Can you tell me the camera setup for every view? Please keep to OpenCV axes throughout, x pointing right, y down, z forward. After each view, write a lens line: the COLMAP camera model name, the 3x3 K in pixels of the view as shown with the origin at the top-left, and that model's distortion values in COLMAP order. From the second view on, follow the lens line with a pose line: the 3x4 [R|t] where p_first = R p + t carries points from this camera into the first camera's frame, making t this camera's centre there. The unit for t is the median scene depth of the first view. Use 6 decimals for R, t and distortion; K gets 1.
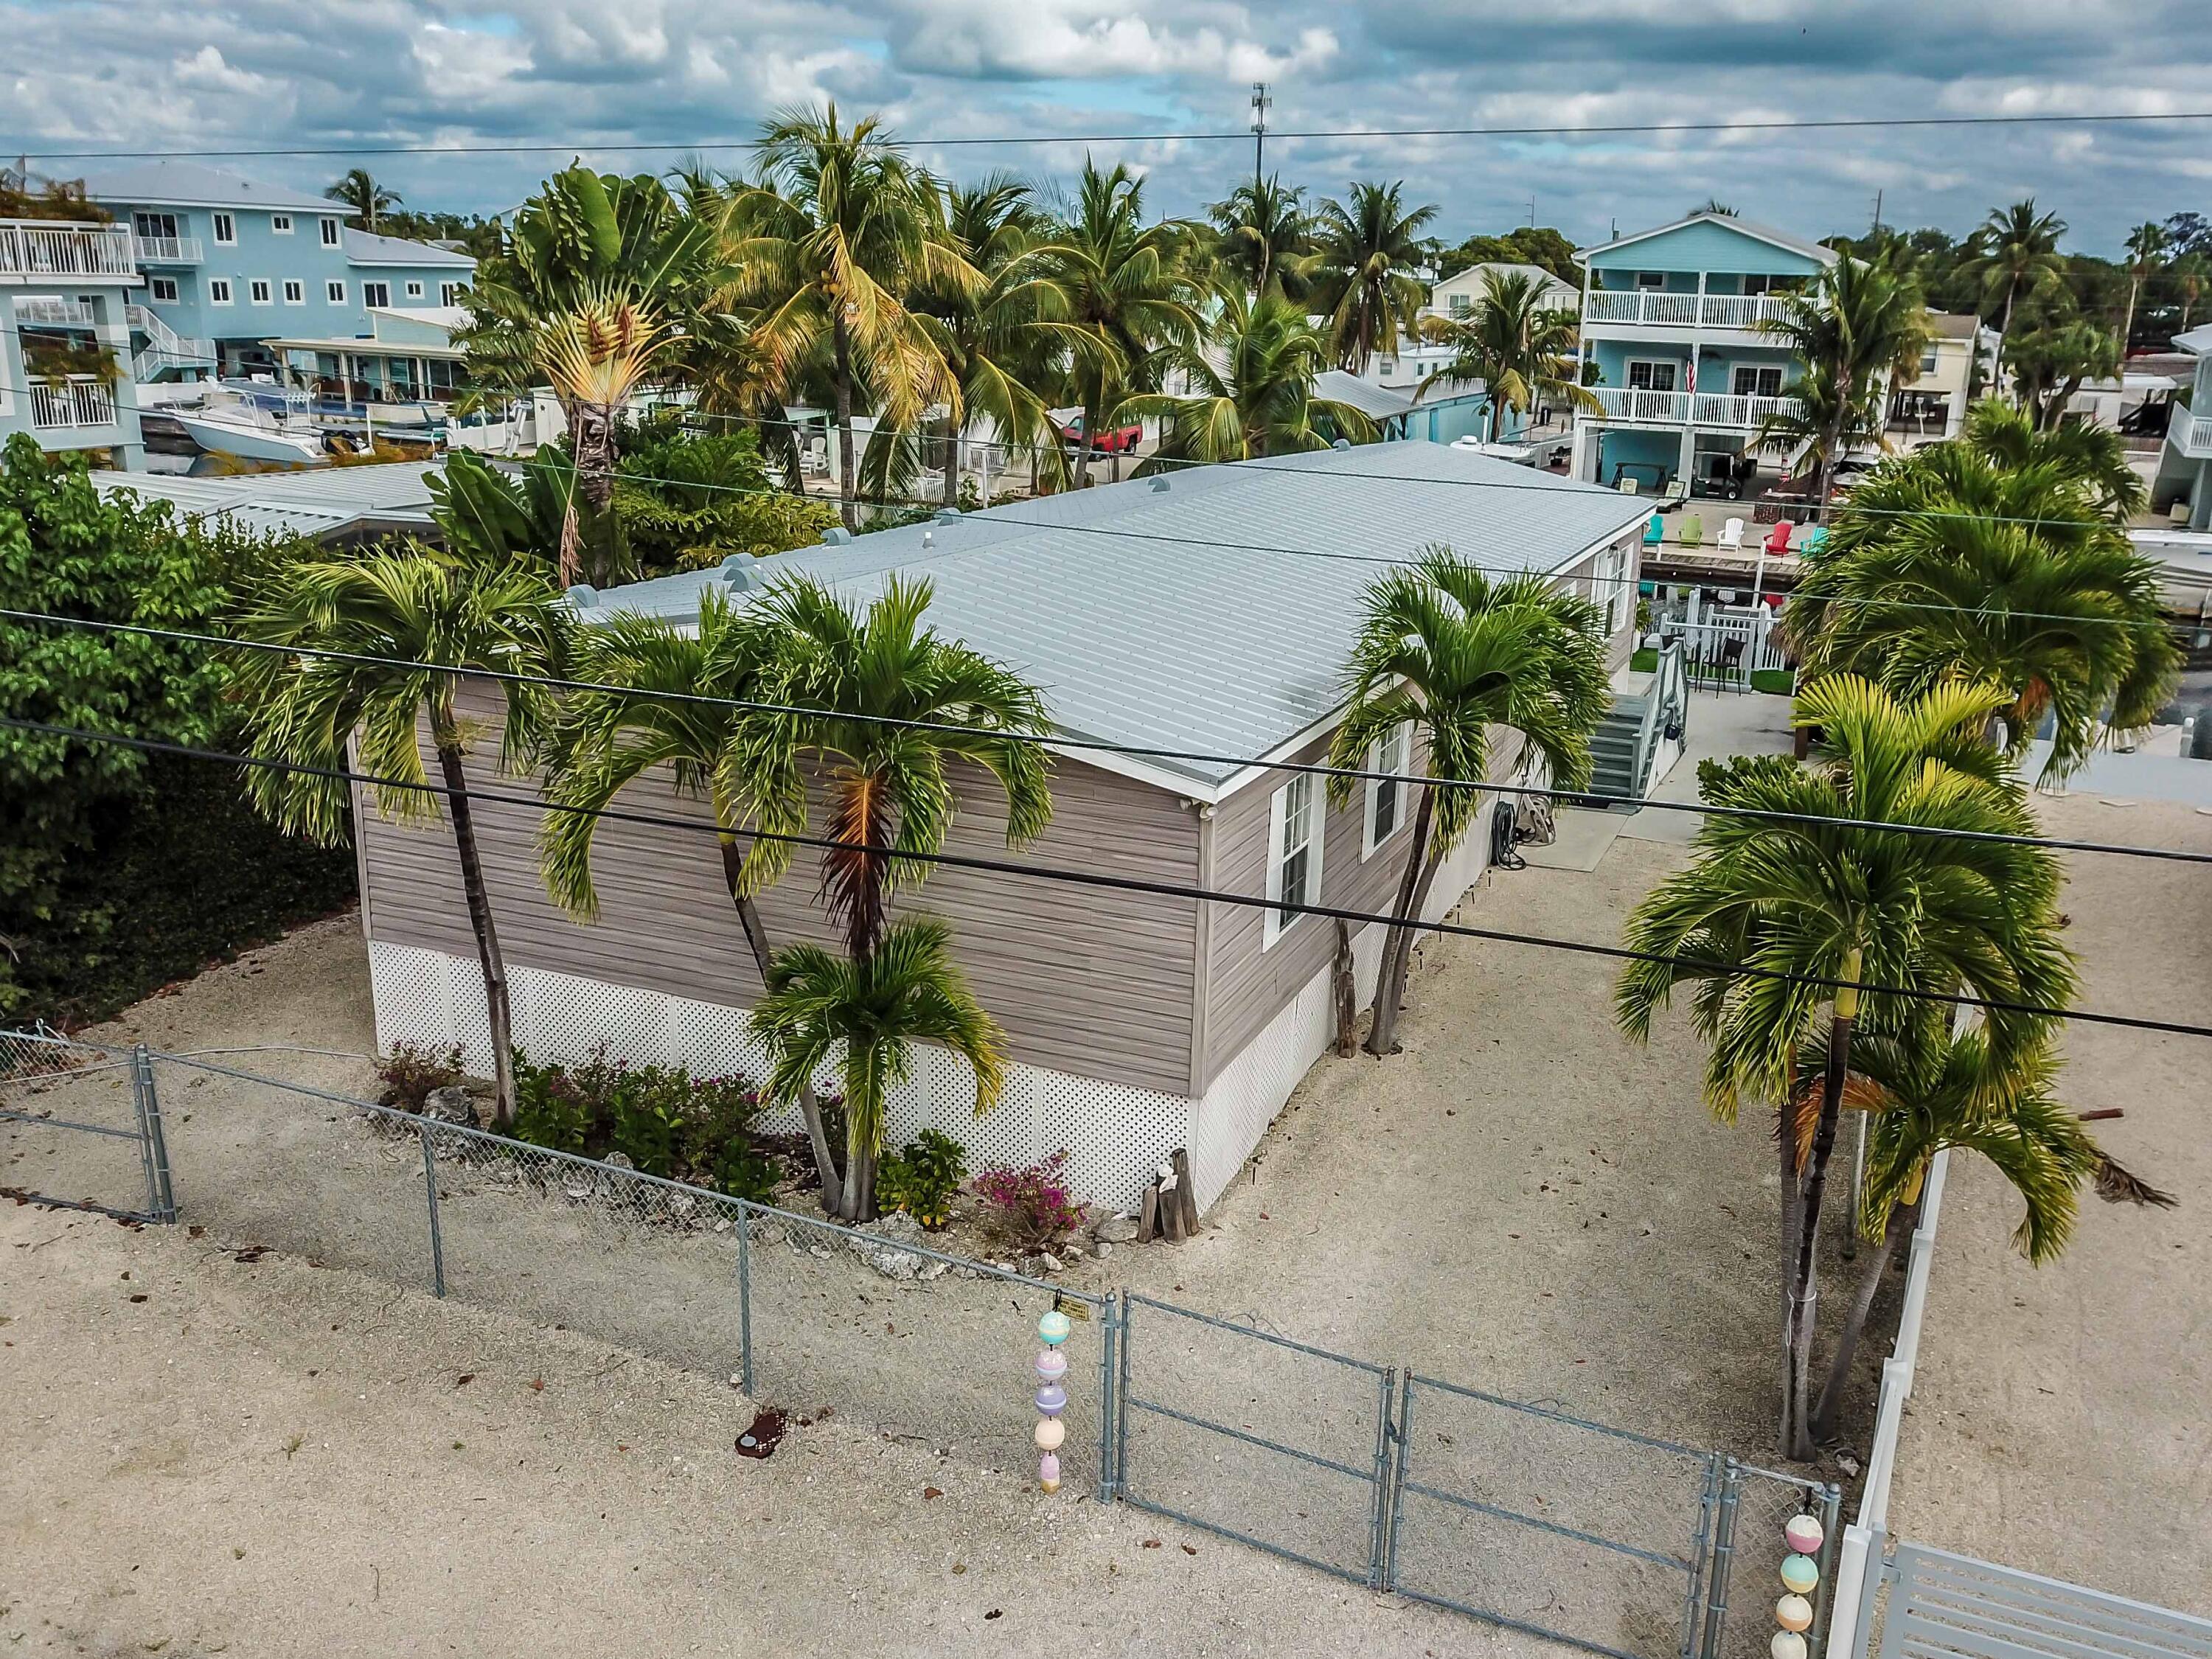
lens RADIAL K [[2283.3, 0, 1106.0], [0, 2283.3, 829.5], [0, 0, 1]] dist [-0.021447, -0.015150]
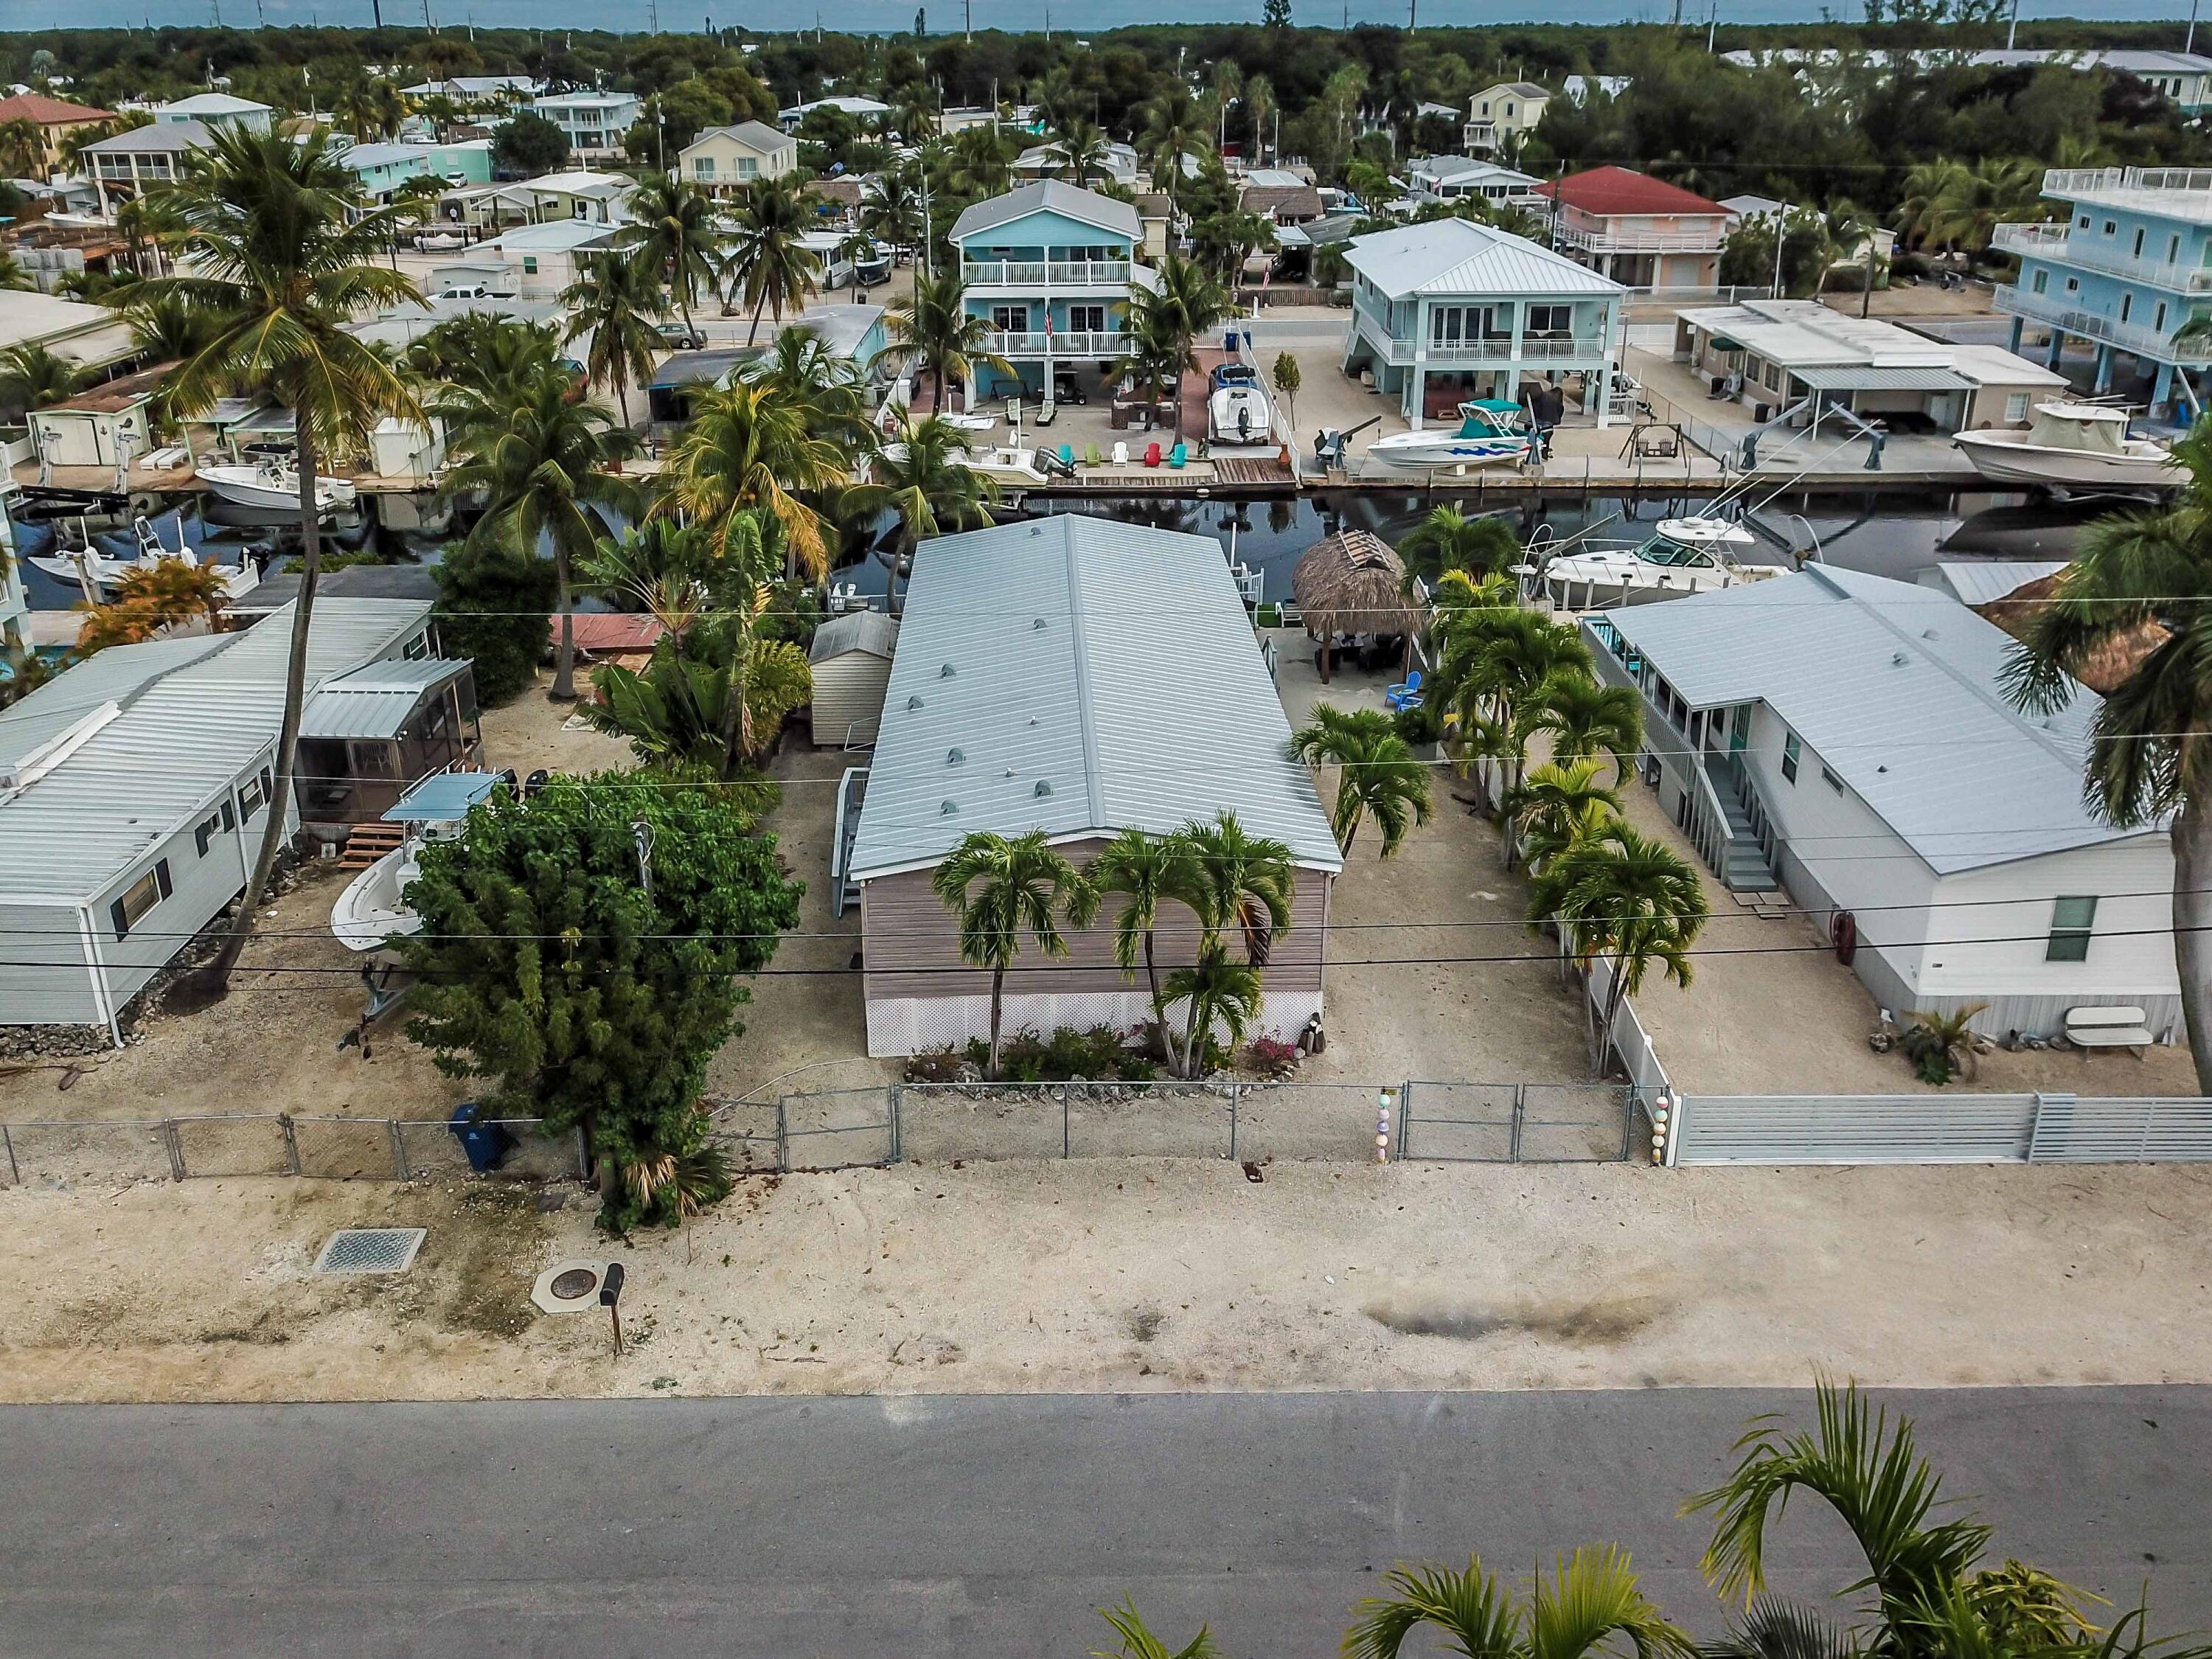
lens RADIAL K [[2283.3, 0, 1106.0], [0, 2283.3, 829.5], [0, 0, 1]] dist [-0.021447, -0.015150]
pose [[0.896157, -0.211651, 0.390009, -1.049903], [0.147012, 0.970894, 0.189084, -0.518972], [-0.418677, -0.112113, 0.901188, -0.985005]]
